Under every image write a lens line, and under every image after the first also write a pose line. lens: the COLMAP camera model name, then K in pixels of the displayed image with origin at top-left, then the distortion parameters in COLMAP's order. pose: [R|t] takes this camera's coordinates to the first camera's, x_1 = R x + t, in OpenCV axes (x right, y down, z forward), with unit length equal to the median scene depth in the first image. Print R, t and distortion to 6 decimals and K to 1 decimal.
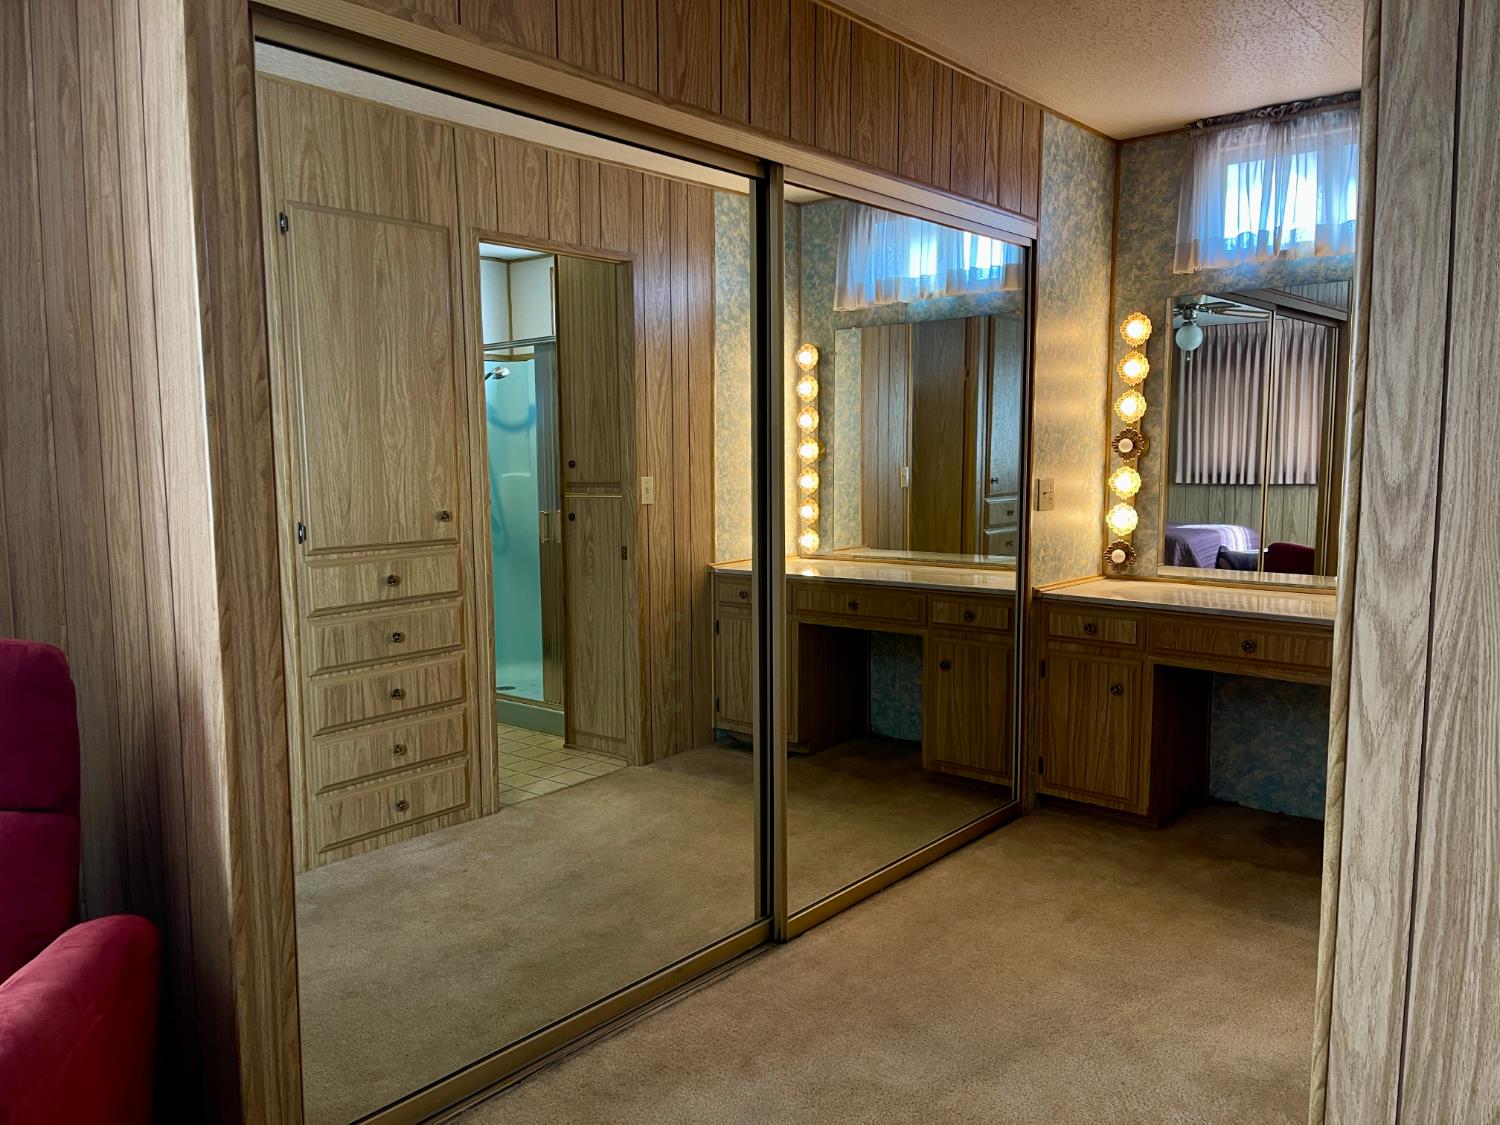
lens RADIAL K [[1109.2, 0, 748.6], [0, 1109.2, 566.0], [0, 0, 1]] dist [0.033480, -0.049263]
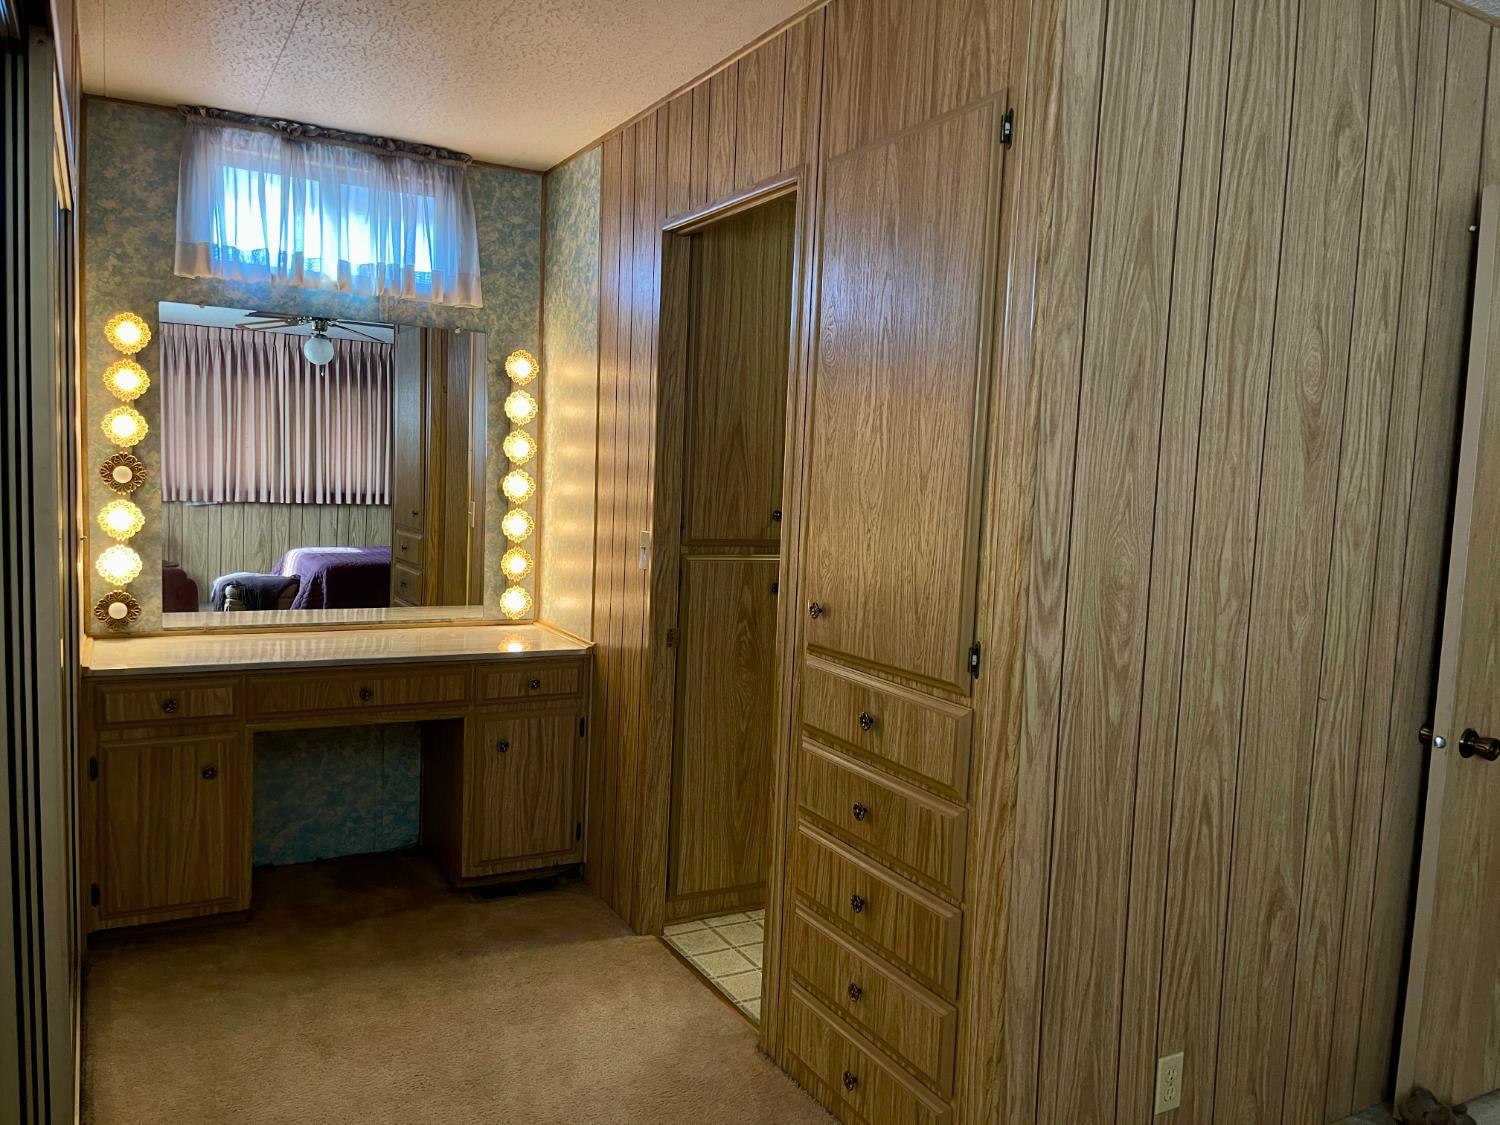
lens RADIAL K [[1109.2, 0, 750.5], [0, 1109.2, 565.9], [0, 0, 1]] dist [0.033480, -0.049263]
pose [[0.340968, -0.059492, 0.938191, -0.304094], [0.059405, 0.997365, 0.041654, -0.053603], [-0.938196, 0.041531, 0.343604, 0.325628]]
